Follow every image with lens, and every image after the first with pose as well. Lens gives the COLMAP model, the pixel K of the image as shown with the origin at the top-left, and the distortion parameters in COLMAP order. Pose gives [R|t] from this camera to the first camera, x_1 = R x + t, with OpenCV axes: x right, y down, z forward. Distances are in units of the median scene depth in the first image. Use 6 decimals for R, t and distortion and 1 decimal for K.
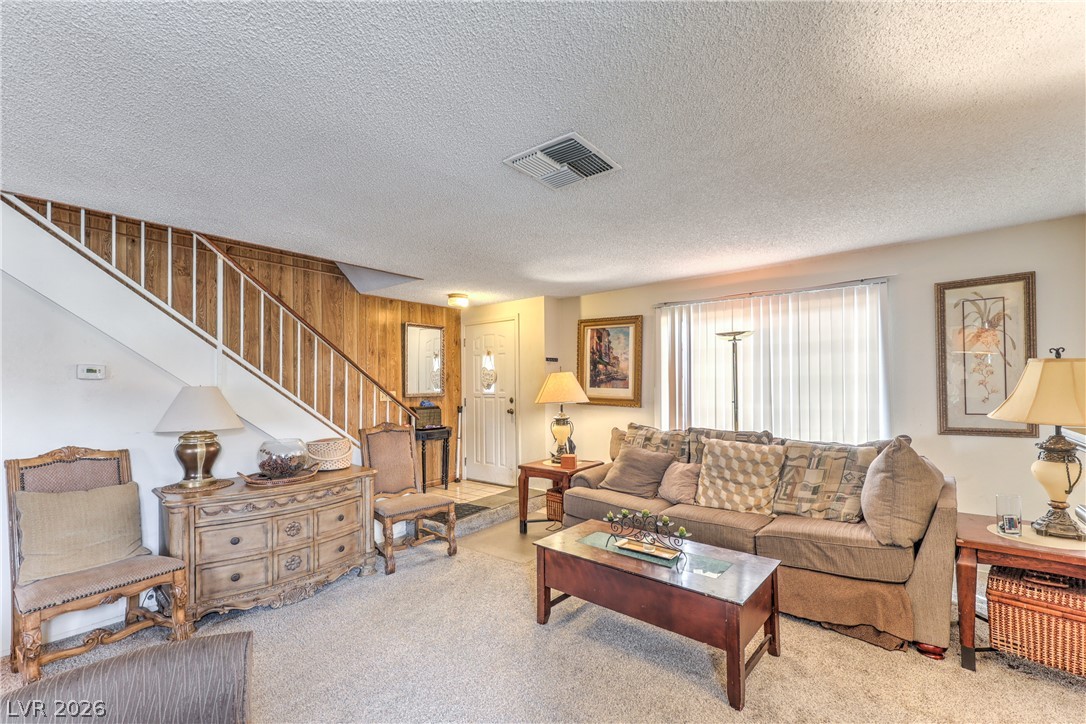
lens RADIAL K [[465.1, 0, 560.2], [0, 465.1, 384.8], [0, 0, 1]] dist [0.003261, 0.000155]
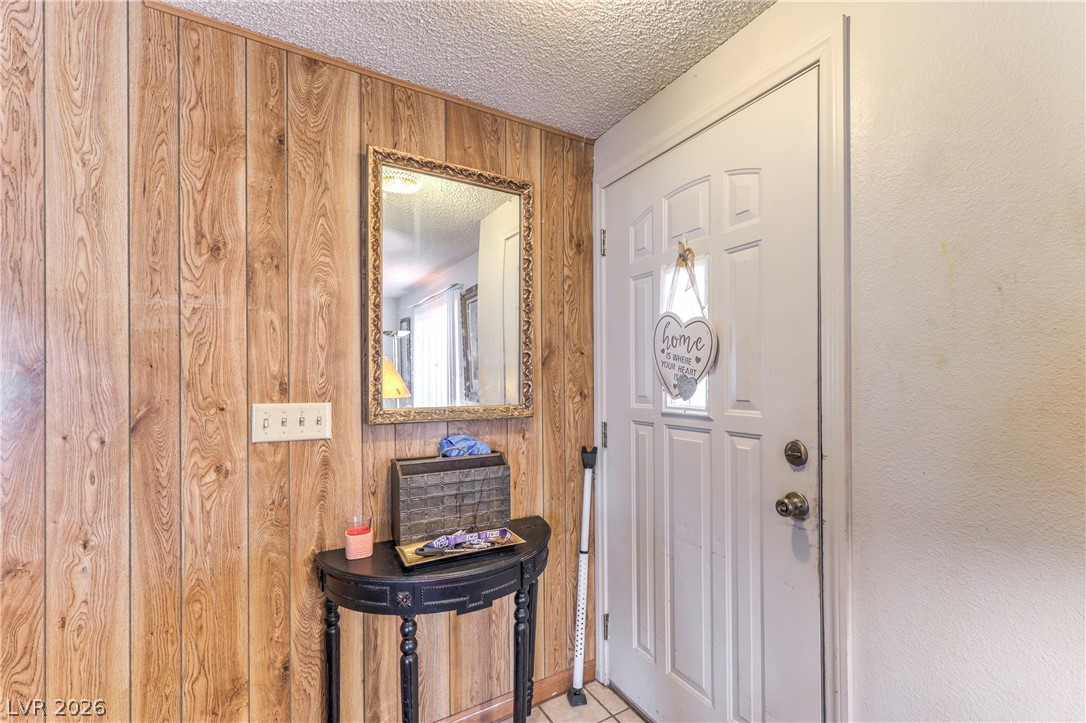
lens RADIAL K [[465.1, 0, 560.2], [0, 465.1, 384.3], [0, 0, 1]] dist [0.003261, 0.000155]
pose [[0.923094, 0.005986, -0.384527, -0.129776], [-0.002276, 0.999946, 0.010100, 0.000350], [0.384567, -0.008448, 0.923058, 0.808320]]
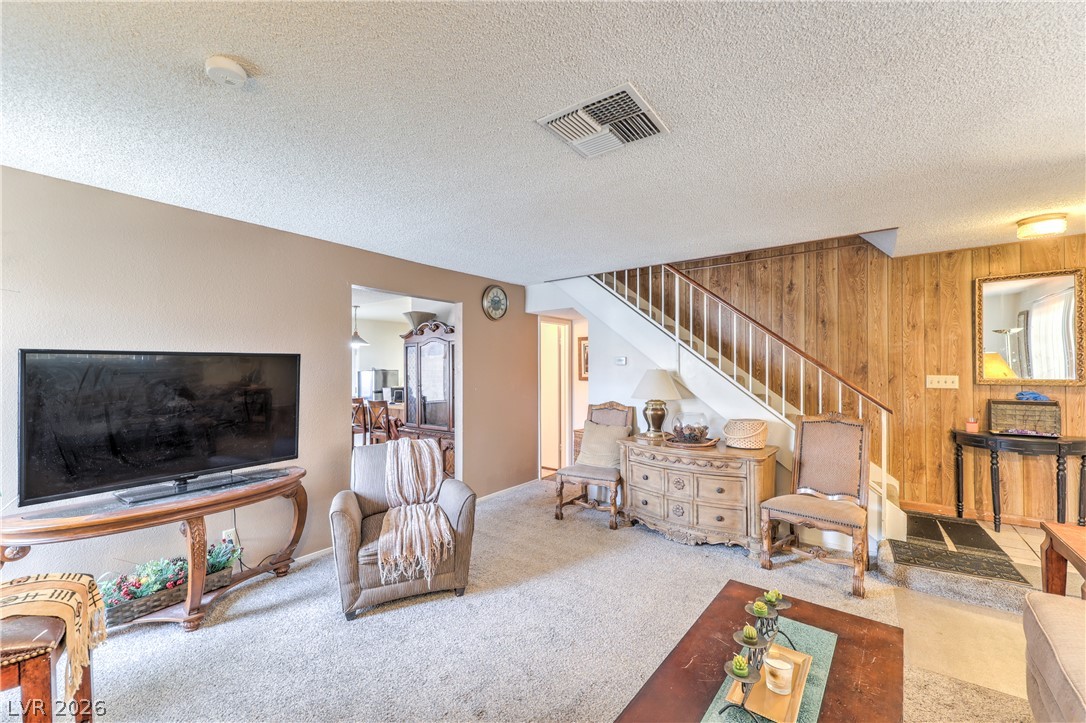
lens RADIAL K [[440.7, 0, 544.5], [0, 440.7, 365.0], [0, 0, 1]] dist [0.000894, 0.000193]
pose [[-0.003320, 0.001247, -0.999994, 0.341673], [0.006855, 0.999976, 0.001224, -0.008183], [0.999971, -0.006851, -0.003329, 0.355874]]
